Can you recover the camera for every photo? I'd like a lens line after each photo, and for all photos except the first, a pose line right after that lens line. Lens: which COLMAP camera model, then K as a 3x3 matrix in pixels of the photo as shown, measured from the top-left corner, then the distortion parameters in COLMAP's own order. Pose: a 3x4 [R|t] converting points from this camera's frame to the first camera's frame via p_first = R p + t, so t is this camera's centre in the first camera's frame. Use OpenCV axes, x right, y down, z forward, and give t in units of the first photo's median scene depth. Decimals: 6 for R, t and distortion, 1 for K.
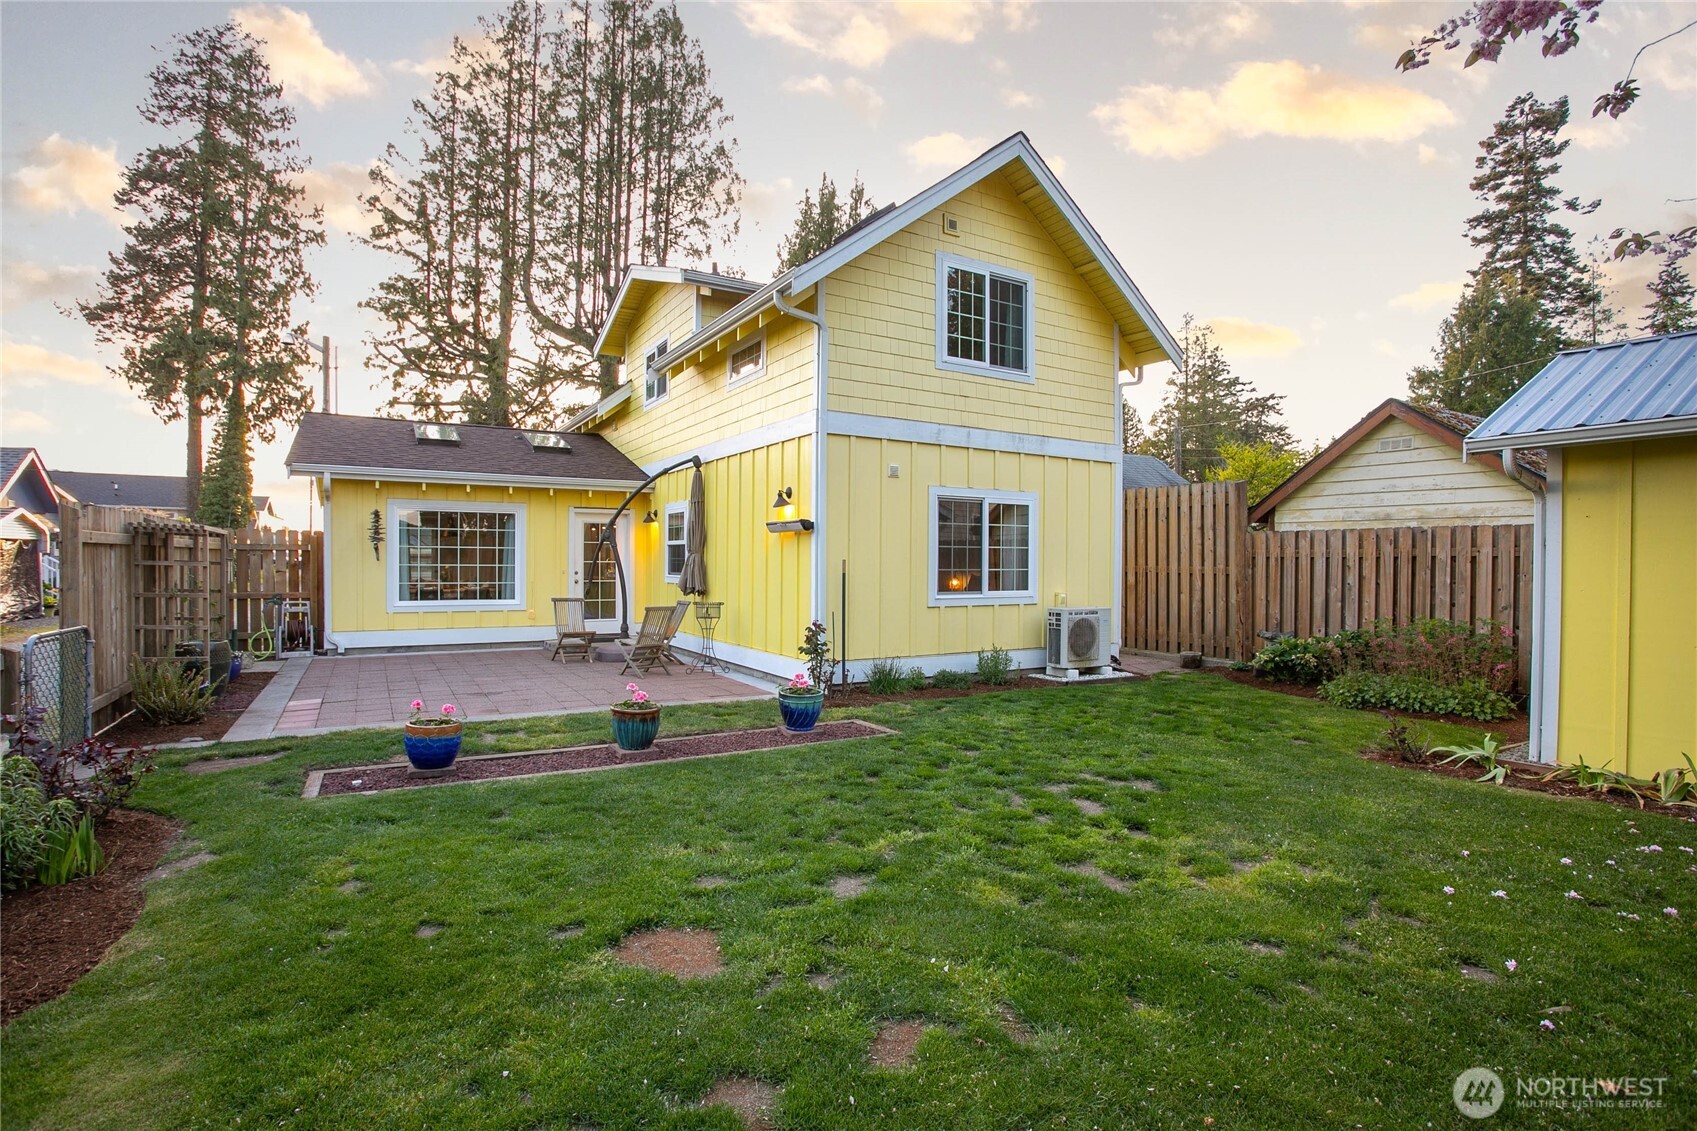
lens RADIAL K [[812.7, 0, 844.0], [0, 812.7, 566.3], [0, 0, 1]] dist [-0.065207, 0.024007]
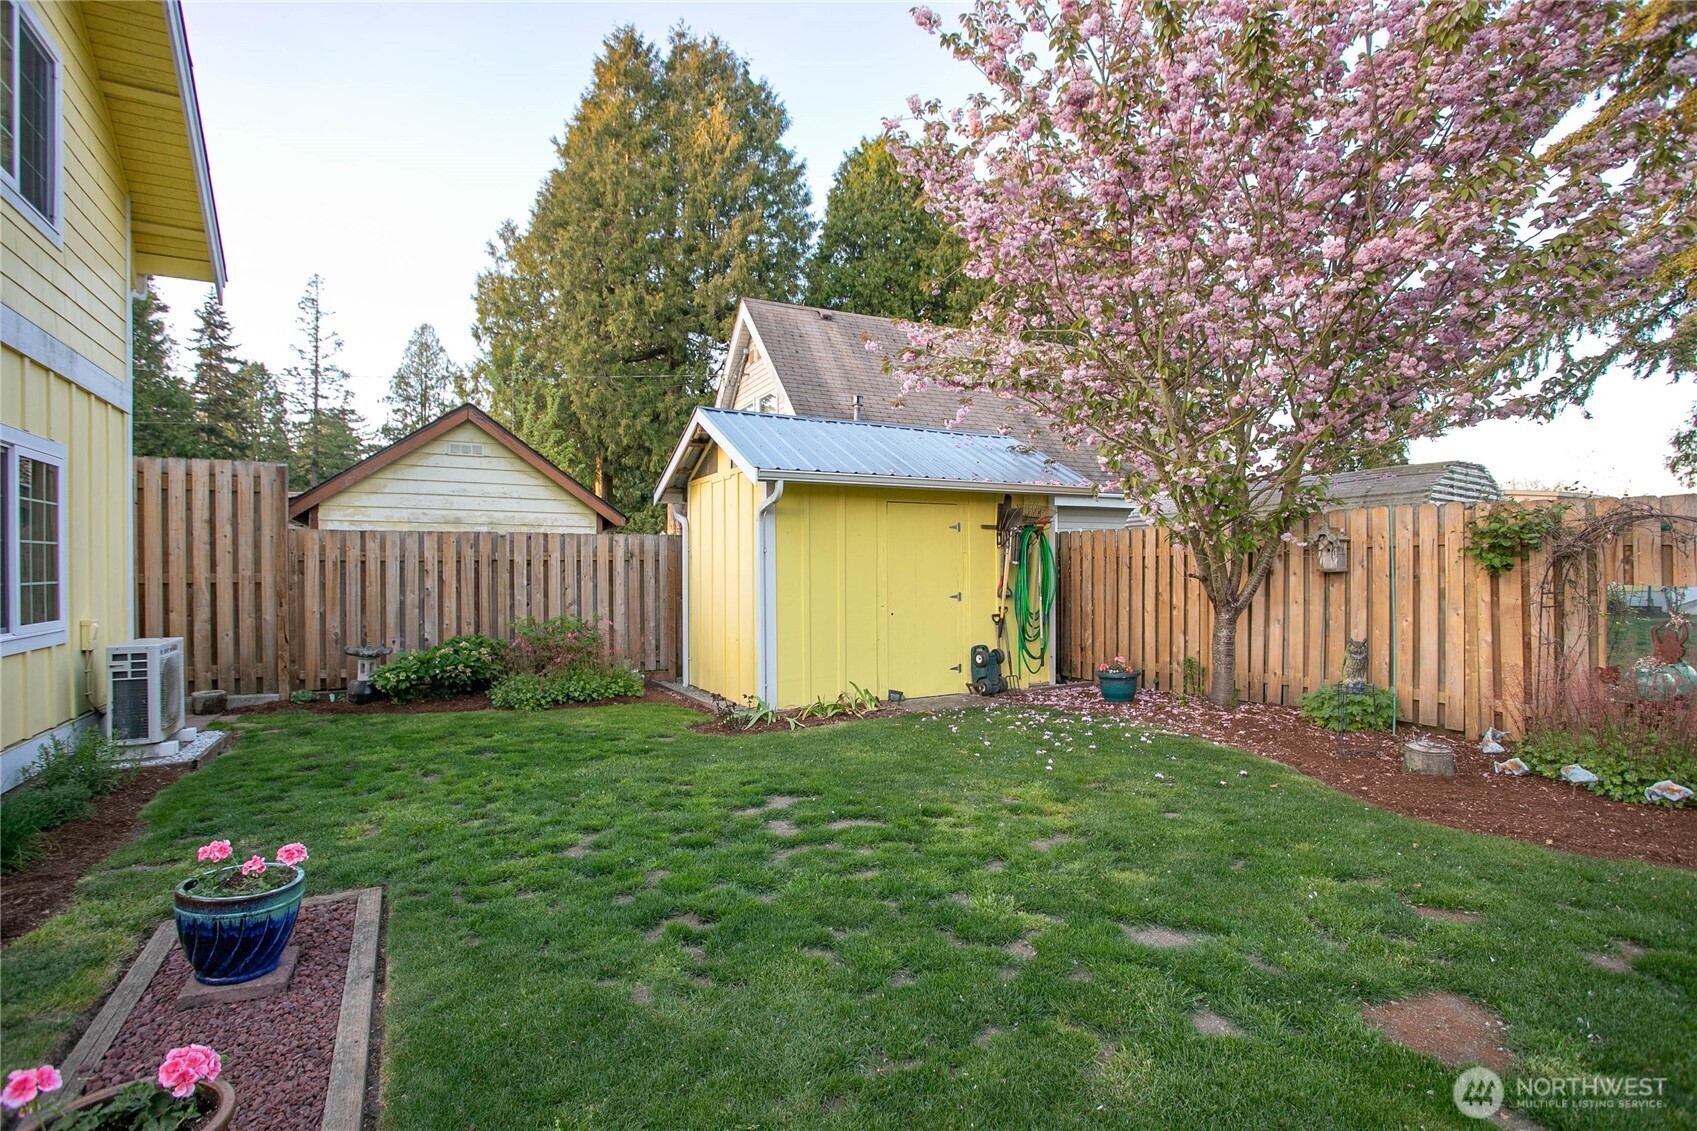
lens RADIAL K [[824.5, 0, 839.4], [0, 824.5, 566.1], [0, 0, 1]] dist [-0.067179, 0.025480]
pose [[0.030306, -0.005159, 0.999527, -0.138774], [0.010798, 0.999930, 0.004834, -0.001962], [-0.999482, 0.010647, 0.030359, 0.208088]]
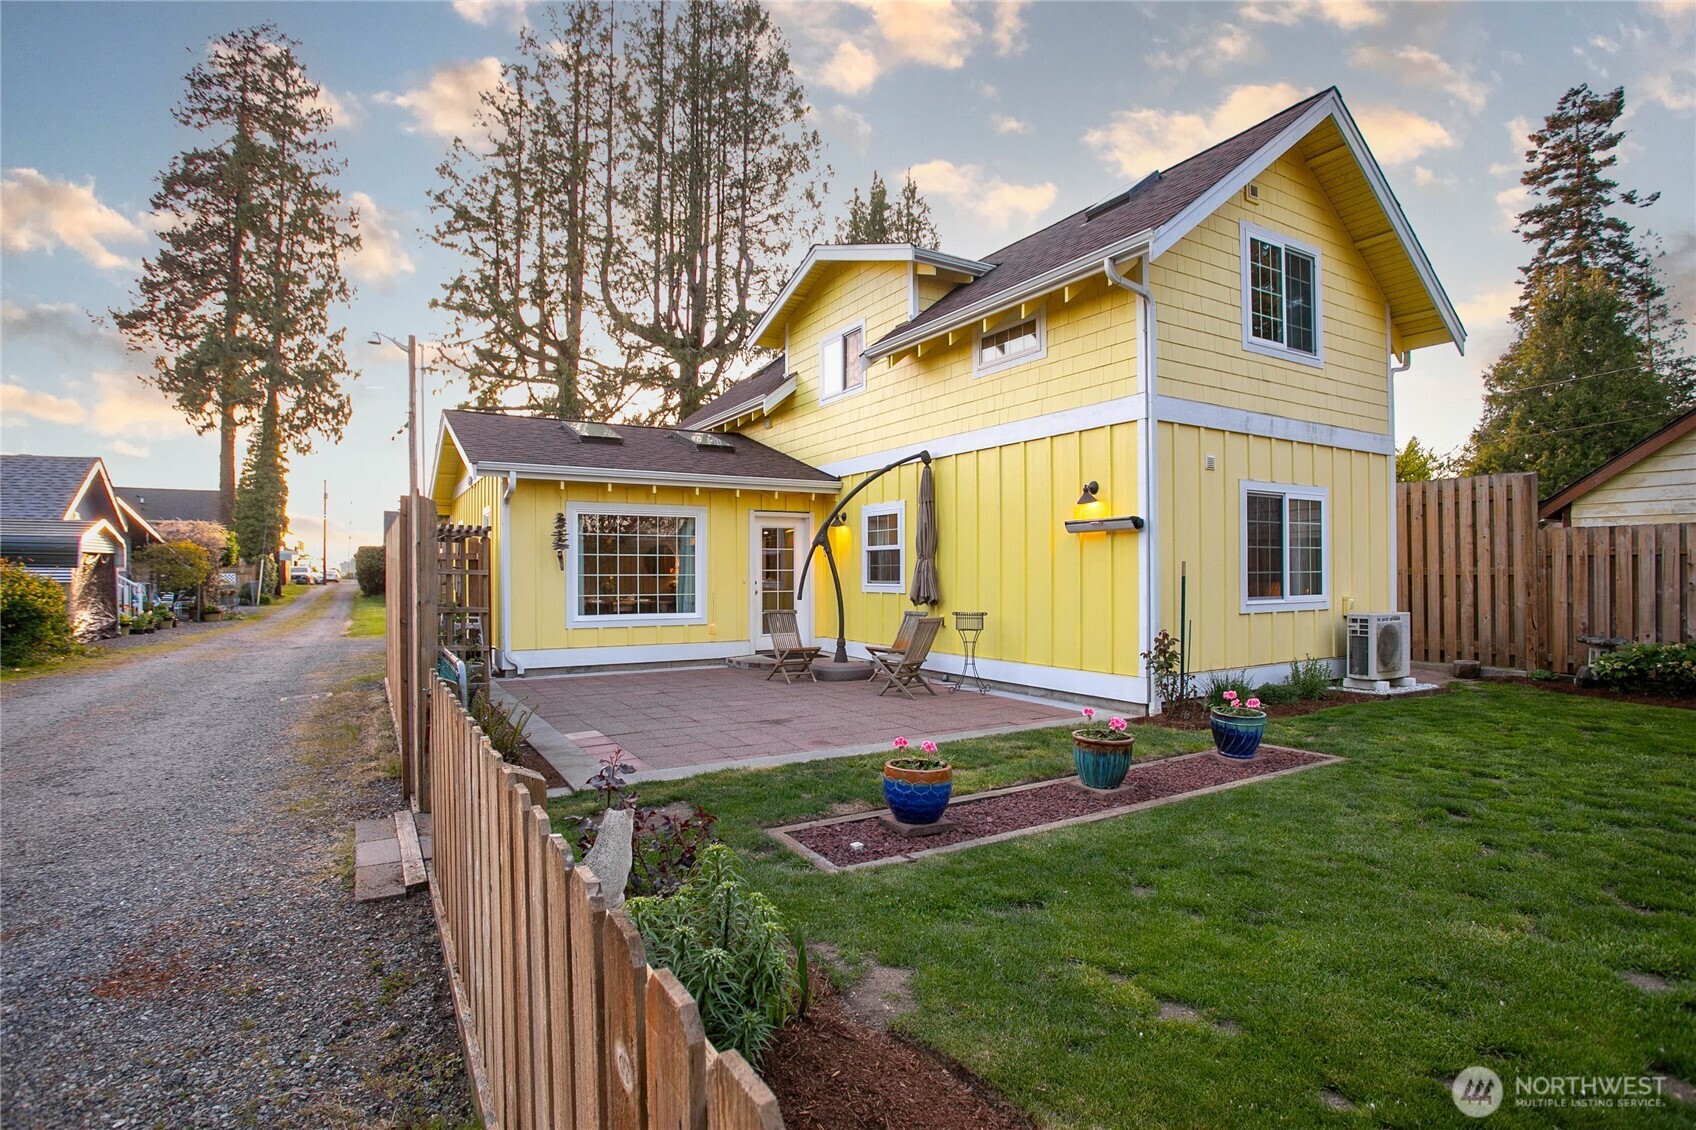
lens RADIAL K [[824.0, 0, 838.9], [0, 824.0, 565.6], [0, 0, 1]] dist [-0.067179, 0.025480]
pose [[0.999949, -0.010009, -0.001494, -0.145542], [0.009987, 0.999847, -0.014395, 0.002089], [0.001638, 0.014380, 0.999895, 0.043552]]
